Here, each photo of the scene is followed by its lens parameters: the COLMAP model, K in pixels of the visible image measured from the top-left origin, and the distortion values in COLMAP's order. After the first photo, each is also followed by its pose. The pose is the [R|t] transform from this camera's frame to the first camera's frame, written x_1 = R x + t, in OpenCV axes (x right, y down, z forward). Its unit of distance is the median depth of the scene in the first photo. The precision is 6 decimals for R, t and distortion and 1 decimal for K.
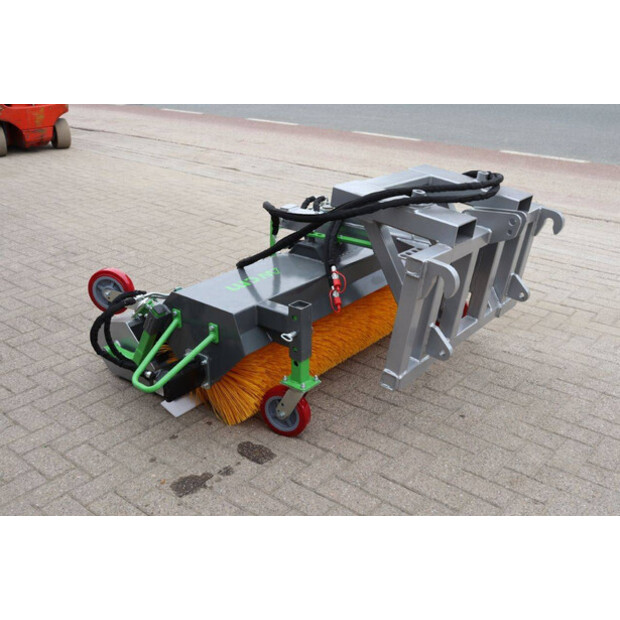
lens RADIAL K [[668.9, 0, 290.5], [0, 668.9, 309.6], [0, 0, 1]] dist [-0.016783, -0.002631]
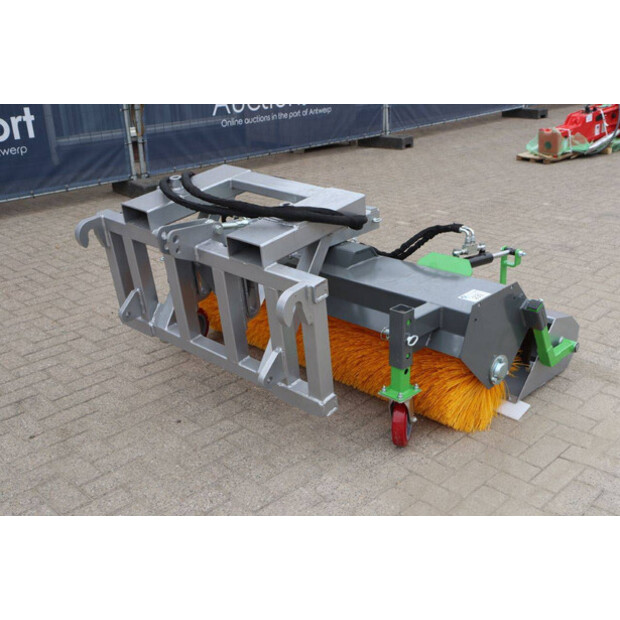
lens RADIAL K [[694.5, 0, 310.0], [0, 694.5, 310.0], [0, 0, 1]] dist [-0.006405, -0.003174]
pose [[-0.080343, 0.364052, -0.927907, 1.178726], [-0.358534, 0.858055, 0.367690, -0.441495], [0.930053, 0.362227, 0.061586, 1.111588]]
